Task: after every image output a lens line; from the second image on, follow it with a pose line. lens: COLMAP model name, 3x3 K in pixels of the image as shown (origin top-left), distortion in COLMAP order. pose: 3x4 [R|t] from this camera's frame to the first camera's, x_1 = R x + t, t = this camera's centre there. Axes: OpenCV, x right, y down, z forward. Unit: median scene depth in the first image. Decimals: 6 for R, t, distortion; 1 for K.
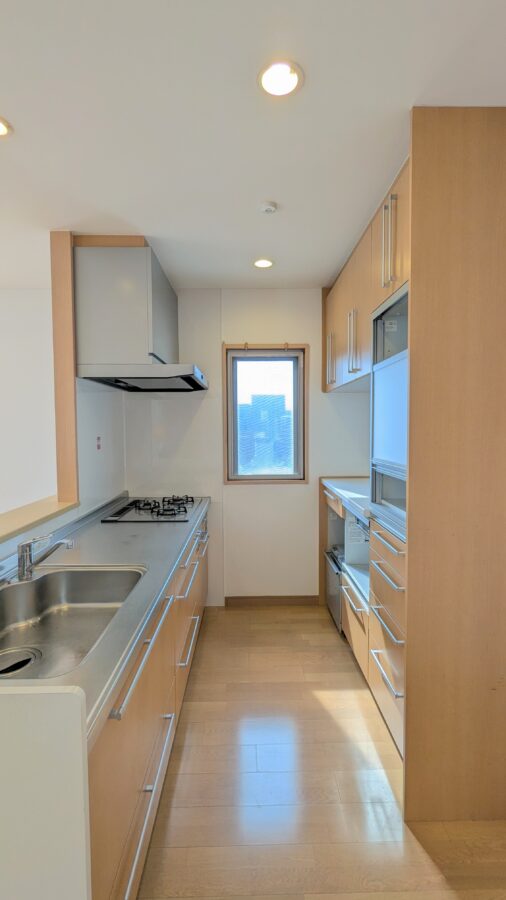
lens RADIAL K [[422.2, 0, 254.4], [0, 422.2, 447.5], [0, 0, 1]] dist [0.000124, 0.001397]
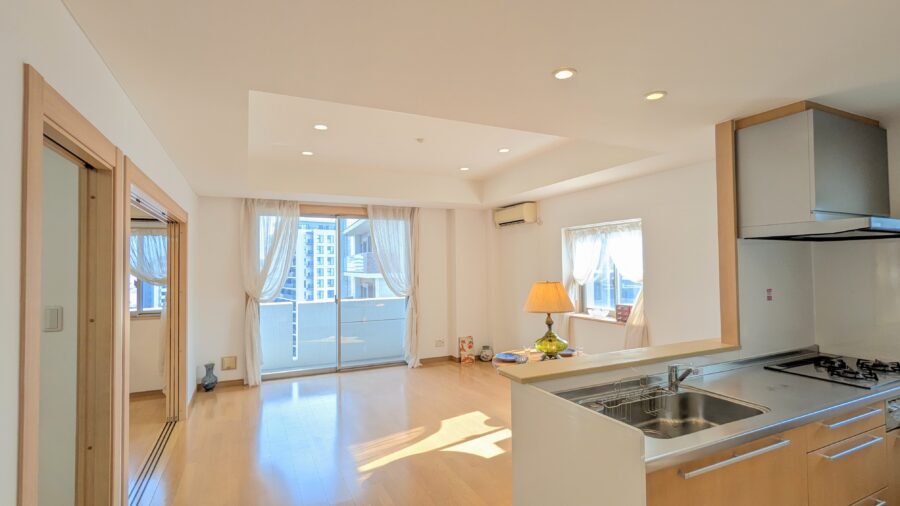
lens RADIAL K [[422.2, 0, 453.5], [0, 422.2, 254.7], [0, 0, 1]] dist [0.000124, 0.001397]
pose [[0.415280, -0.024239, -0.909371, 0.312012], [-0.034012, 0.998532, -0.042147, -0.044532], [0.909057, 0.048433, 0.413846, -0.201494]]
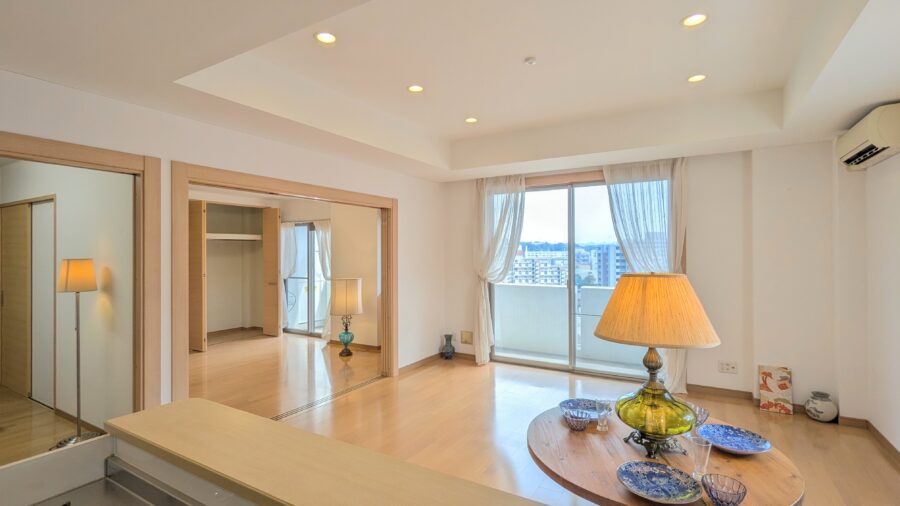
lens RADIAL K [[422.2, 0, 450.2], [0, 422.2, 252.8], [0, 0, 1]] dist [0.000124, 0.001397]
pose [[-0.525739, 0.006913, -0.850618, -0.198418], [-0.034701, 0.998960, 0.029567, -0.066331], [0.849938, 0.045062, -0.524952, 0.868245]]
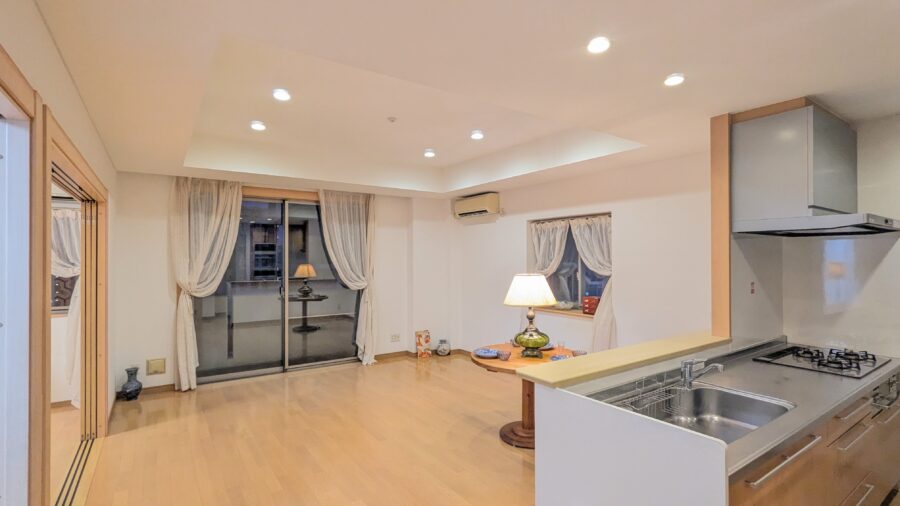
lens RADIAL K [[422.2, 0, 453.1], [0, 422.2, 255.3], [0, 0, 1]] dist [0.000124, 0.001397]
pose [[0.552432, -0.000160, -0.833558, 0.132632], [-0.041646, 0.998746, -0.027792, -0.036375], [0.832517, 0.050067, 0.551732, -0.294064]]
